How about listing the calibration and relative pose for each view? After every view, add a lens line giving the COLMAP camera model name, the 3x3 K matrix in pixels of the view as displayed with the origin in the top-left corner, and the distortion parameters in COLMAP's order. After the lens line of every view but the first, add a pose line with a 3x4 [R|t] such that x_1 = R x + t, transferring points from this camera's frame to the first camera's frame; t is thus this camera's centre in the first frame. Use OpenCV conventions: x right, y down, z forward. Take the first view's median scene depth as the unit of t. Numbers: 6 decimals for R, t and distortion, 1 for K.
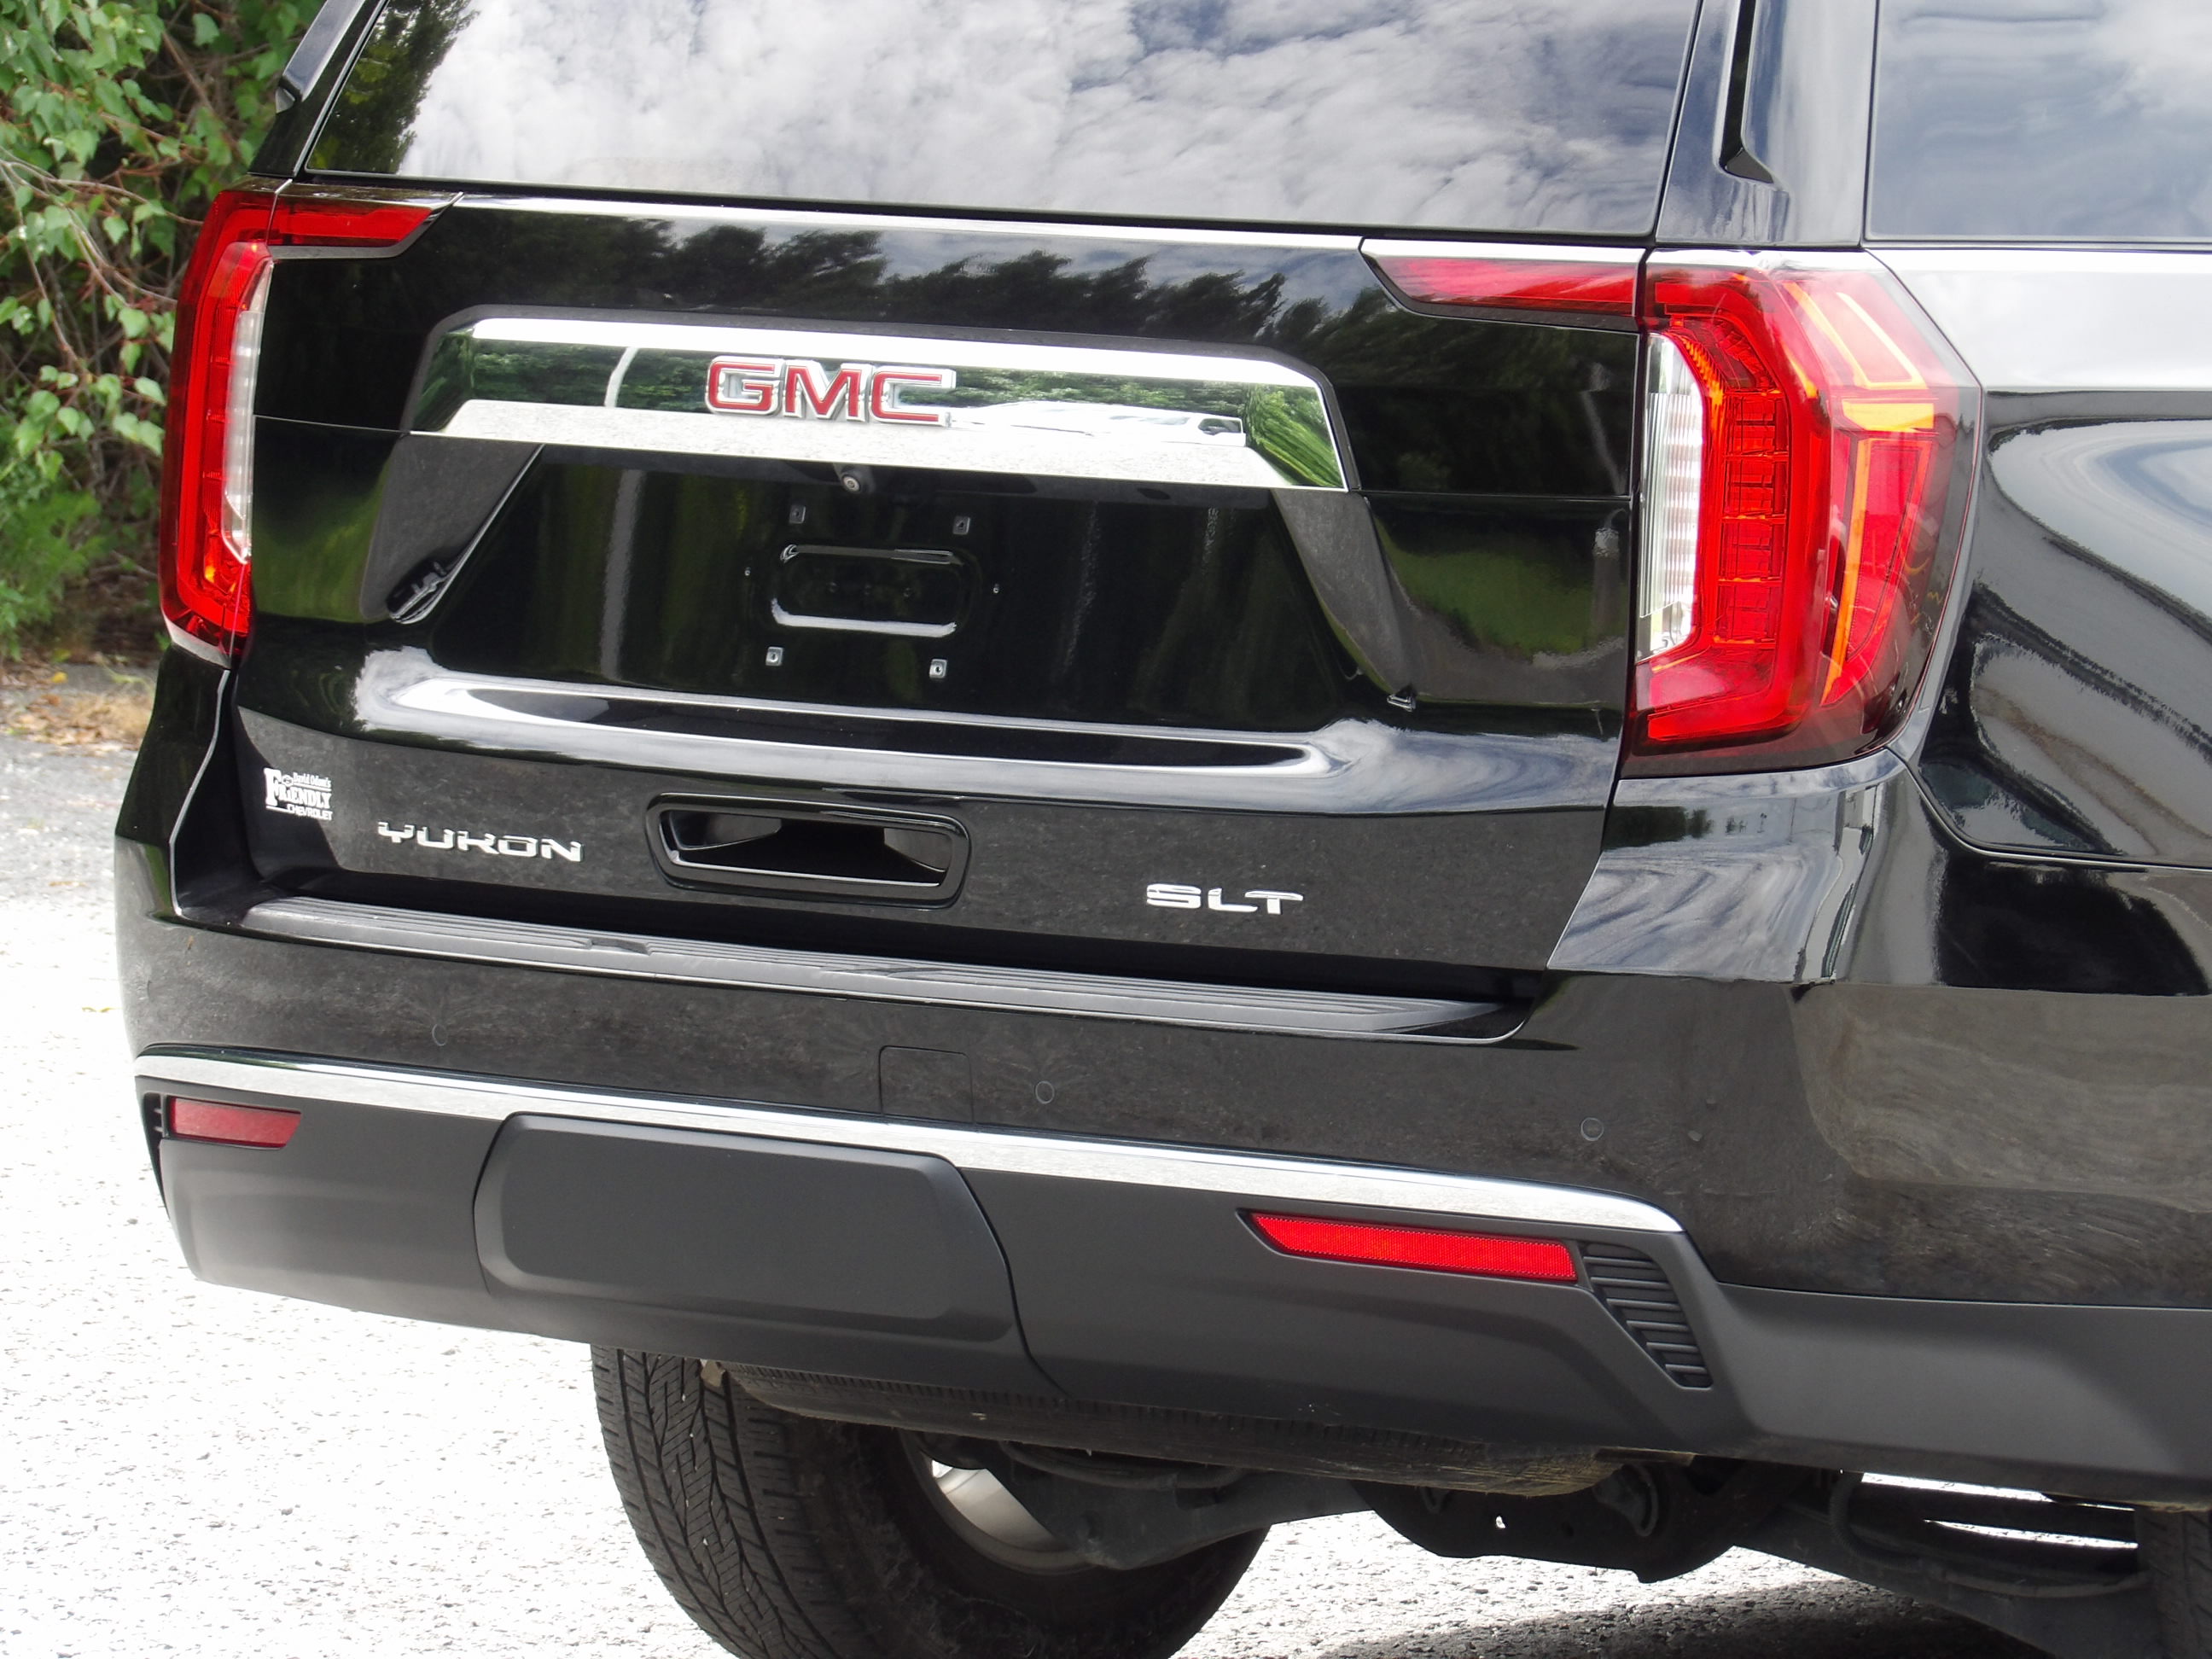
lens RADIAL K [[14332.5, 0, 1106.0], [0, 14332.5, 829.5], [0, 0, 1]] dist [2.586796, 0.588366]
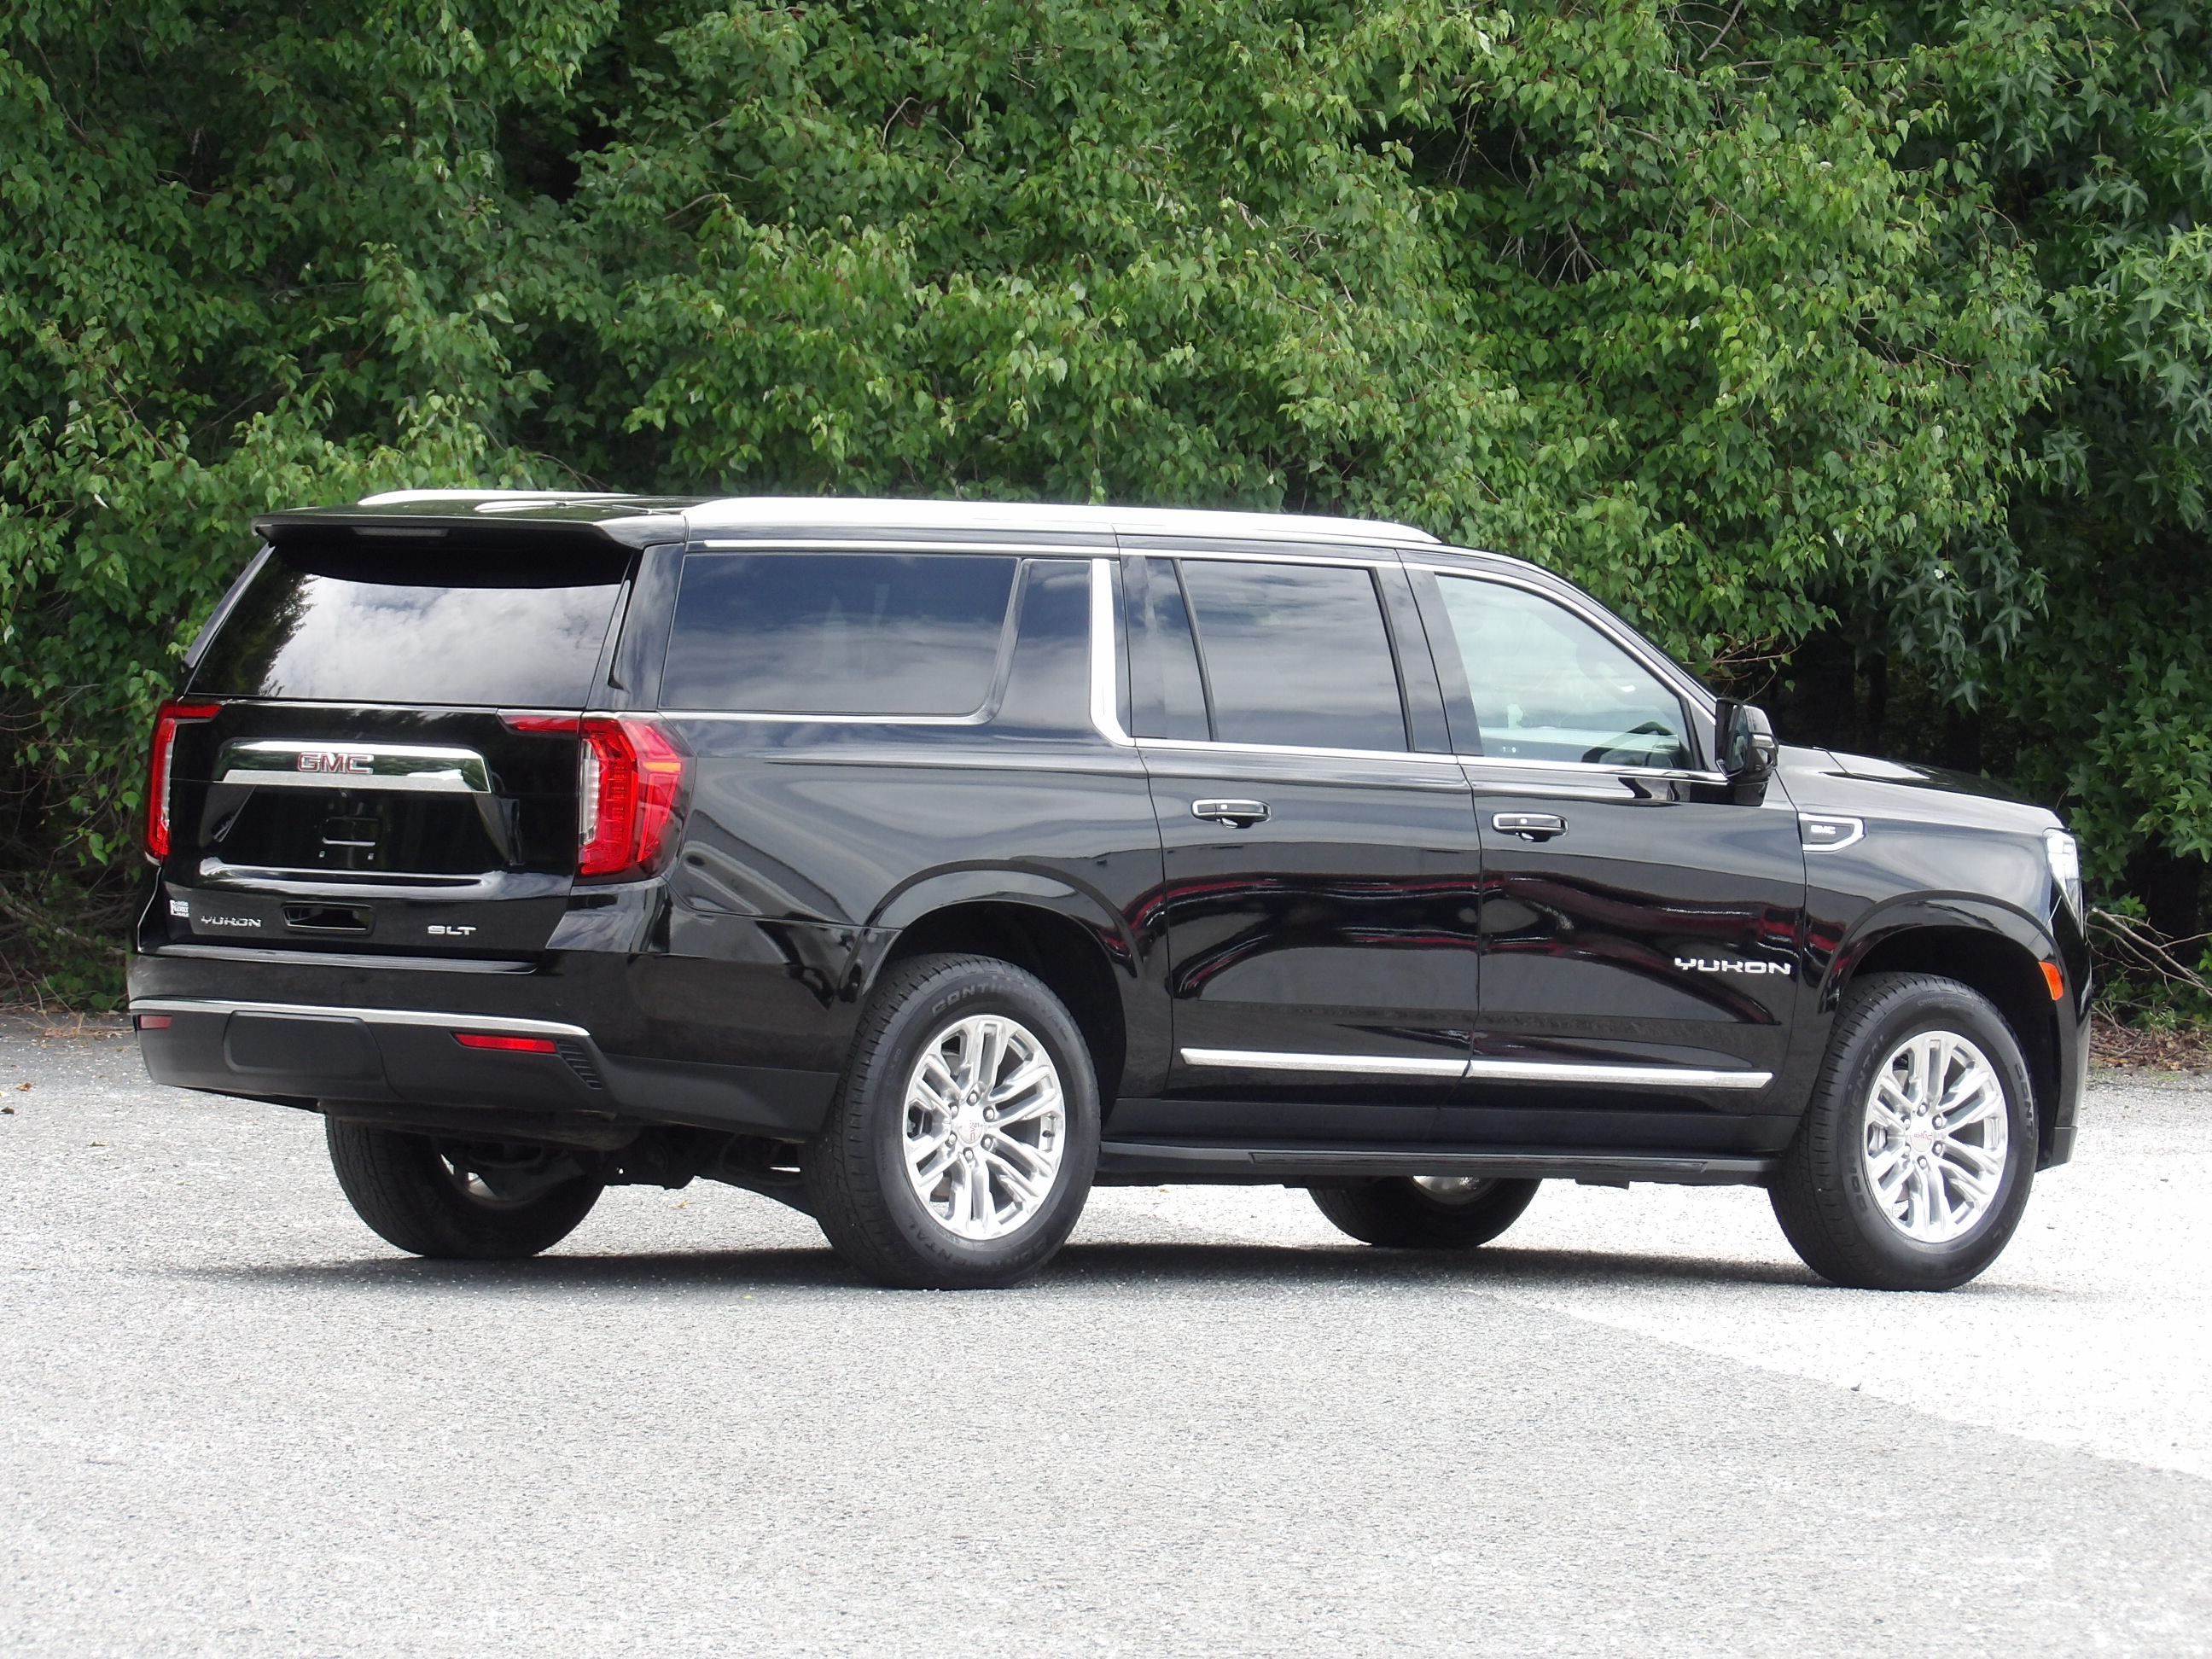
lens RADIAL K [[14392.6, 0, 1106.0], [0, 14392.6, 829.5], [0, 0, 1]] dist [-4.874871, 838.022470]
pose [[0.996064, -0.011934, -0.087830, 0.394881], [0.008702, 0.999274, -0.037084, 0.092948], [0.088208, 0.036173, 0.995445, -1.898437]]
